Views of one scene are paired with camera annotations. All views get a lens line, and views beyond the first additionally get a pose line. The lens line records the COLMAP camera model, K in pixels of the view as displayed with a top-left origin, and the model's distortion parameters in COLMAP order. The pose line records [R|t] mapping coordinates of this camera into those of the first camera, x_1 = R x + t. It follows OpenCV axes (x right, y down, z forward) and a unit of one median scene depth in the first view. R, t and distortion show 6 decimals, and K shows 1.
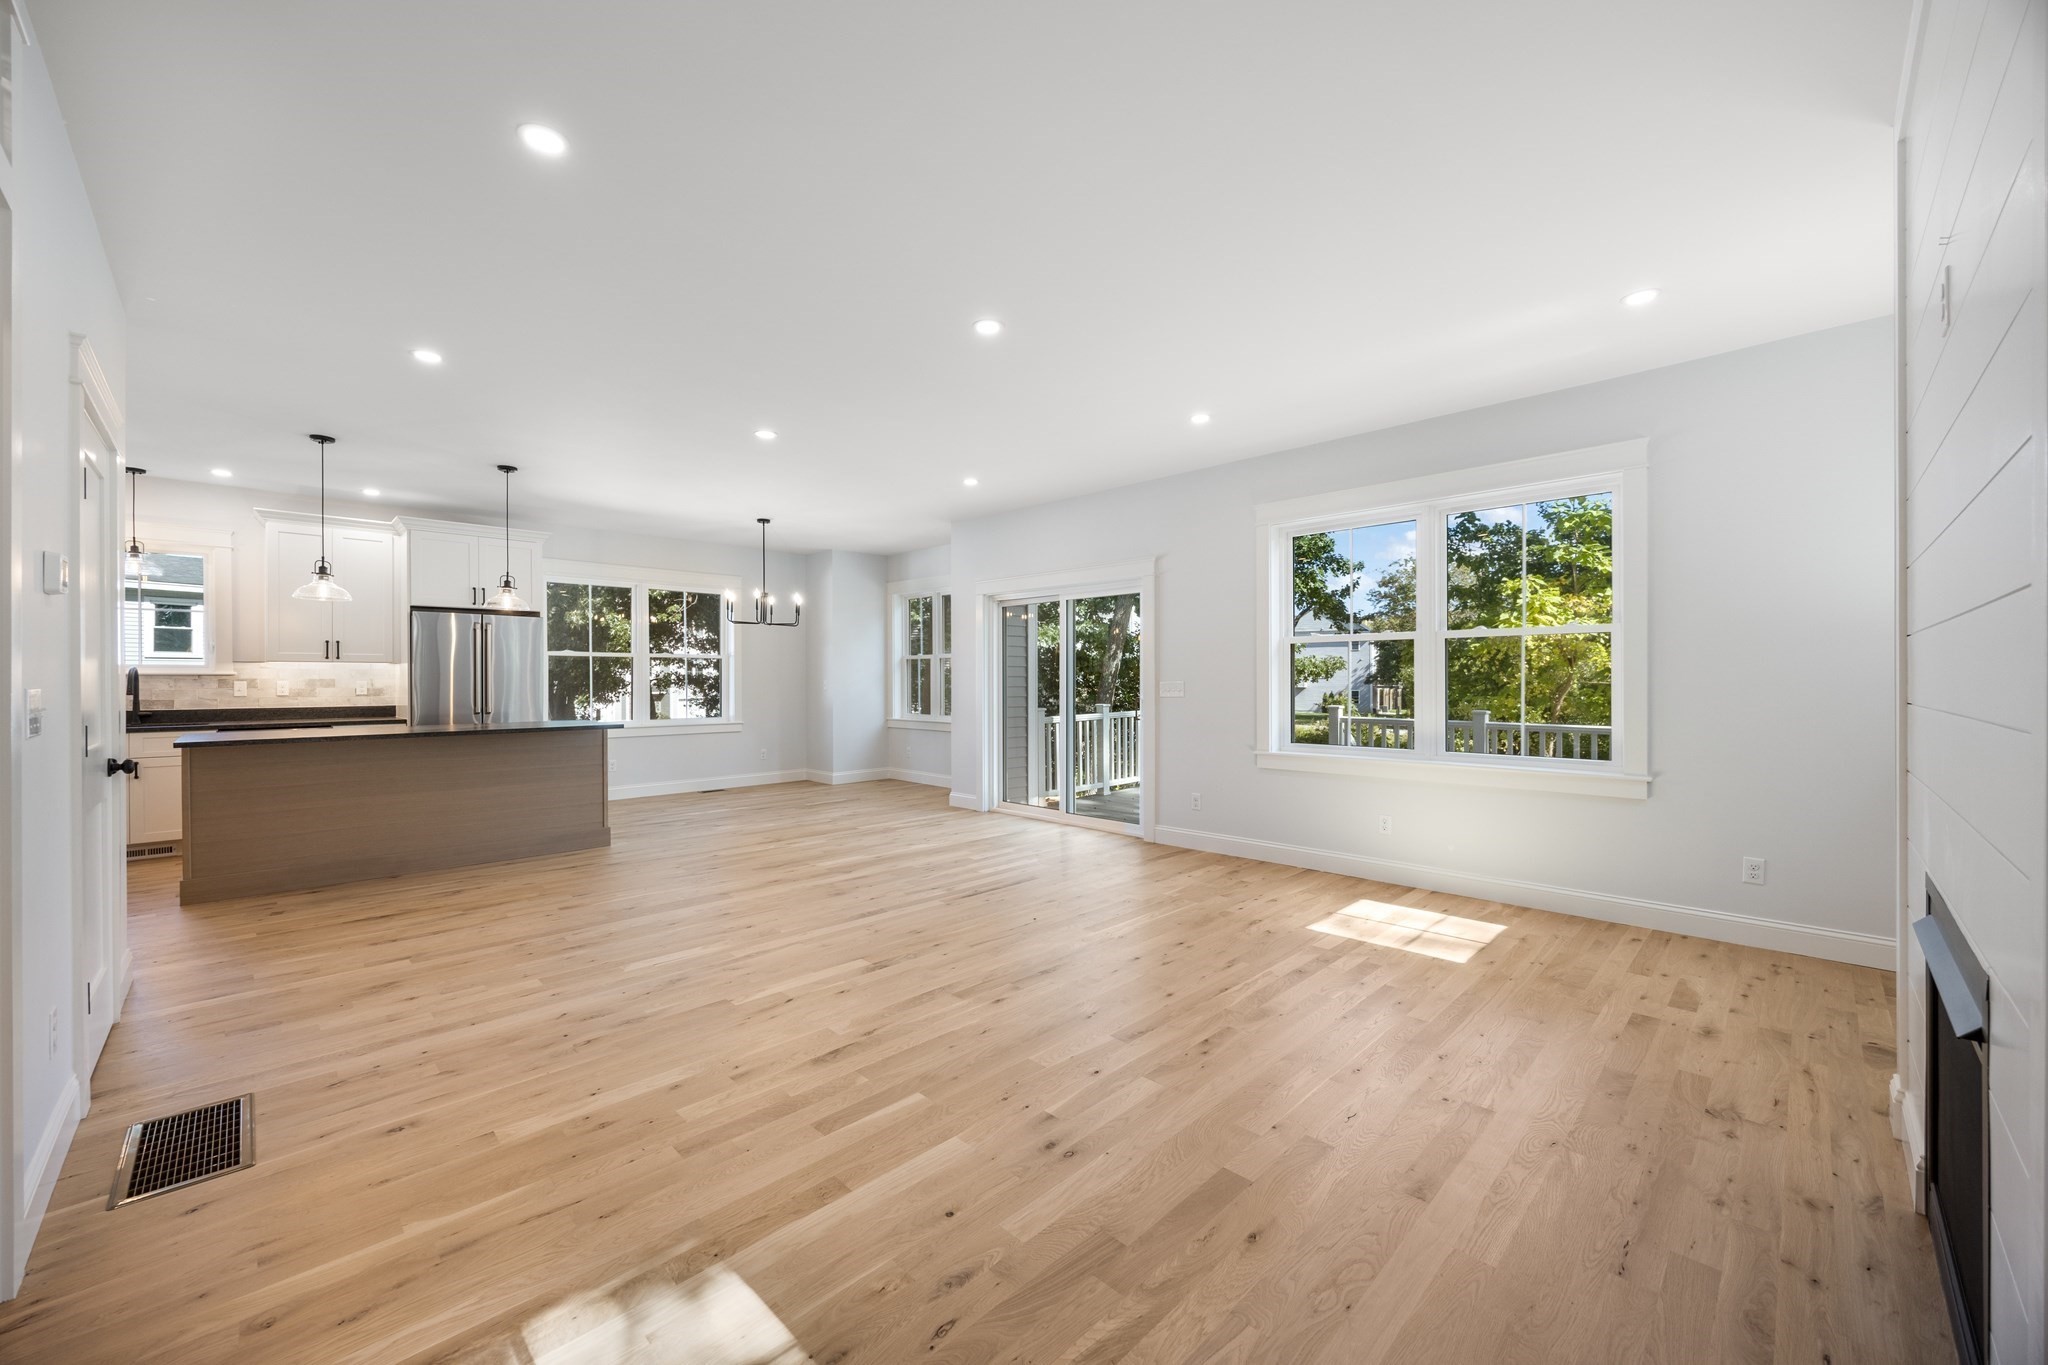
lens RADIAL K [[785.9, 0, 1024.0], [0, 785.9, 682.5], [0, 0, 1]] dist [-0.002563, -0.000071]
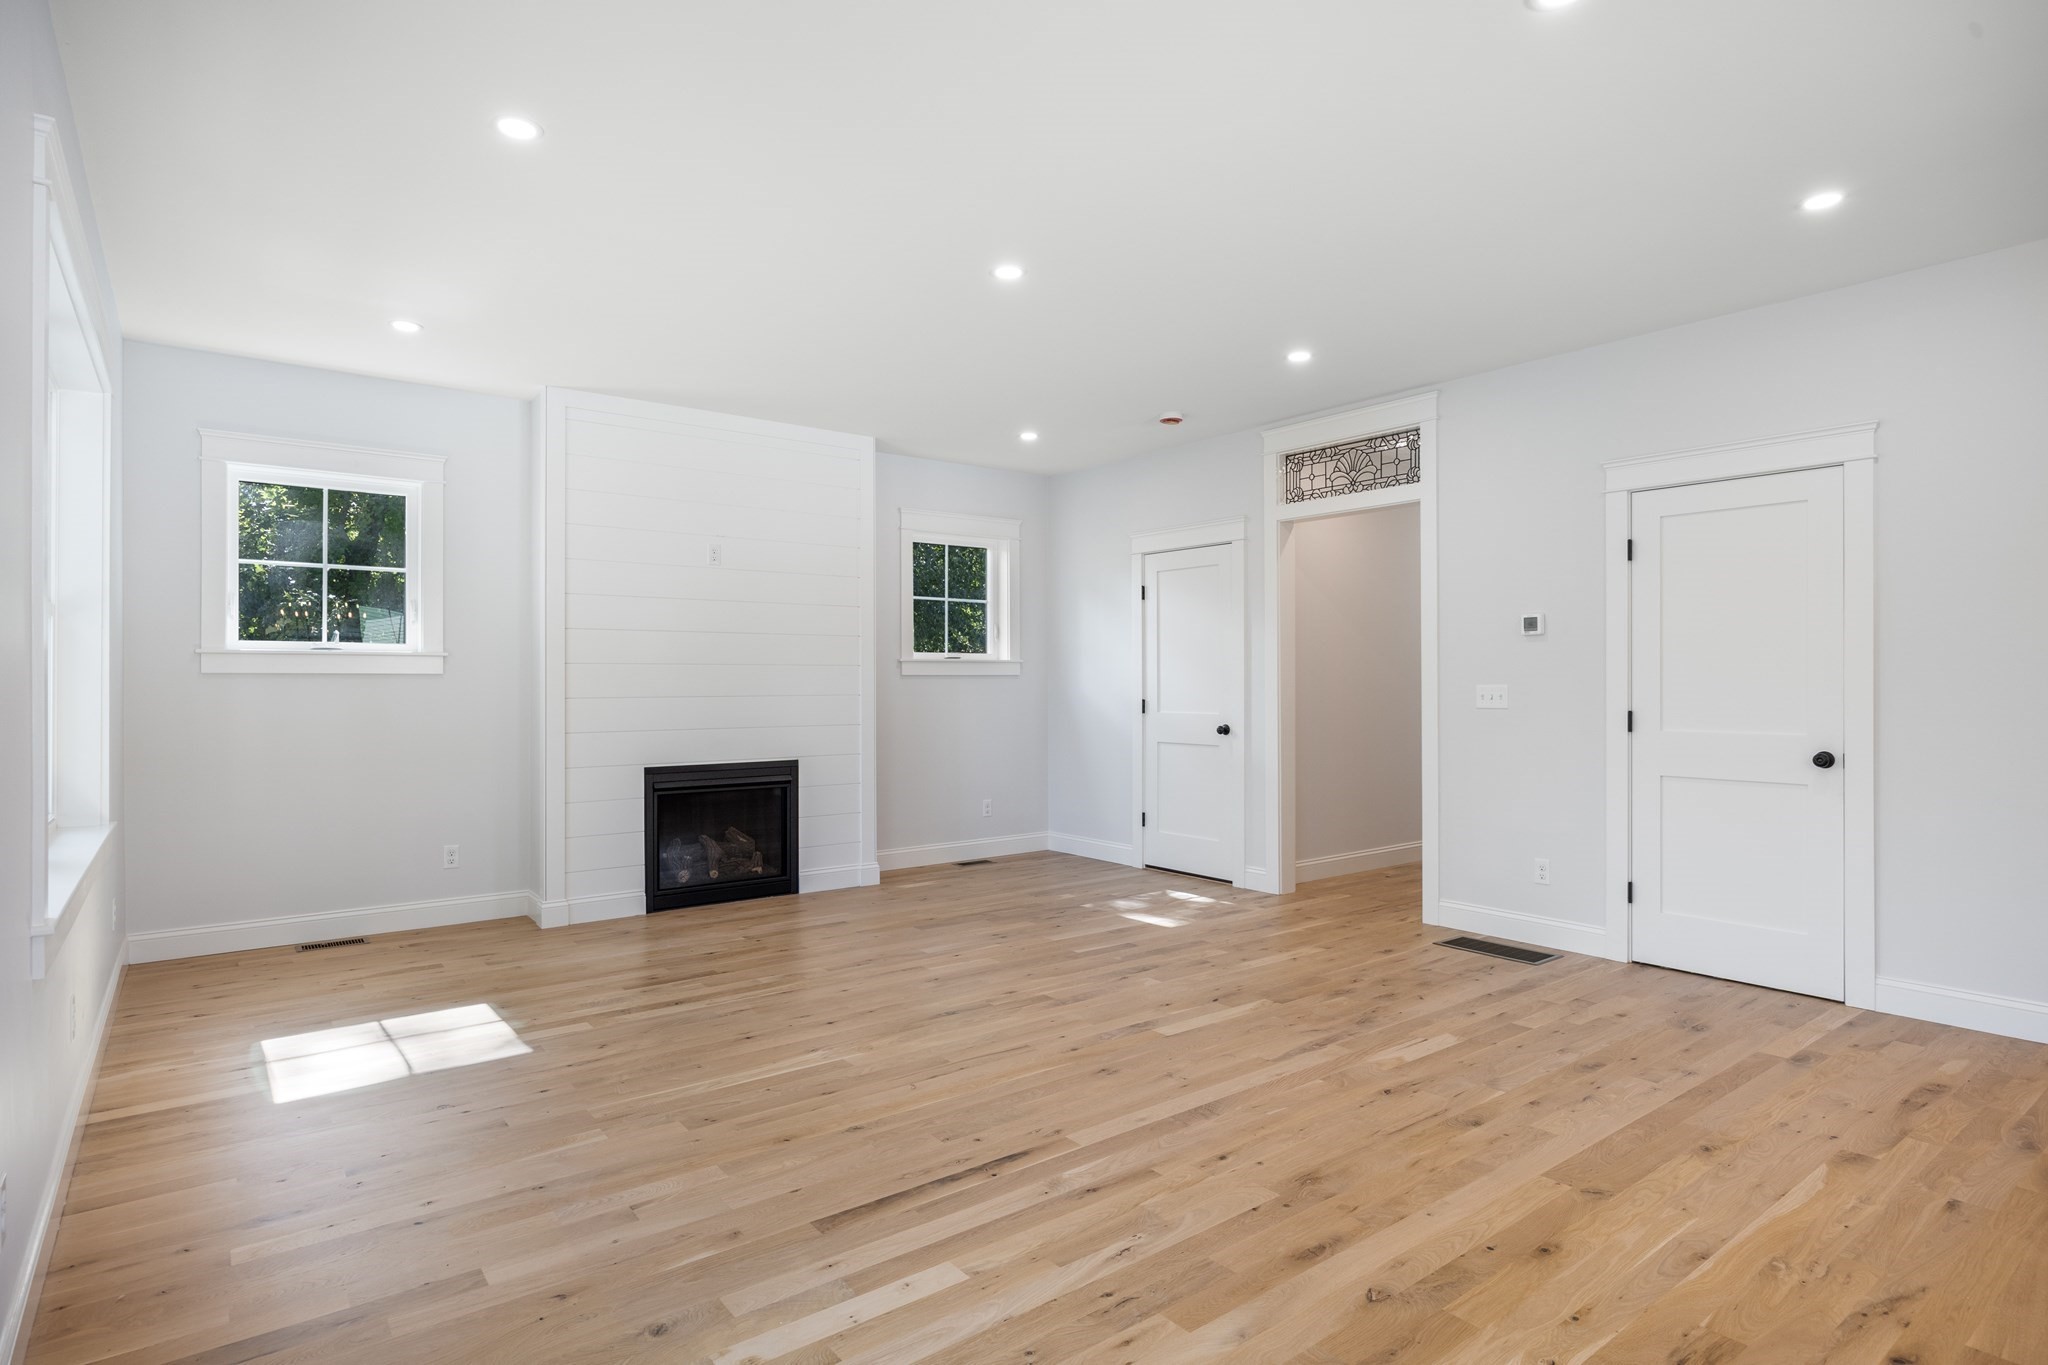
lens RADIAL K [[1073.3, 0, 1024.0], [0, 1073.3, 682.5], [0, 0, 1]] dist [0.000078, 0.000004]
pose [[-0.991546, 0.006075, 0.129611, -0.204076], [0.006462, 0.999976, 0.002565, -0.007239], [-0.129592, 0.003381, -0.991562, 2.067720]]
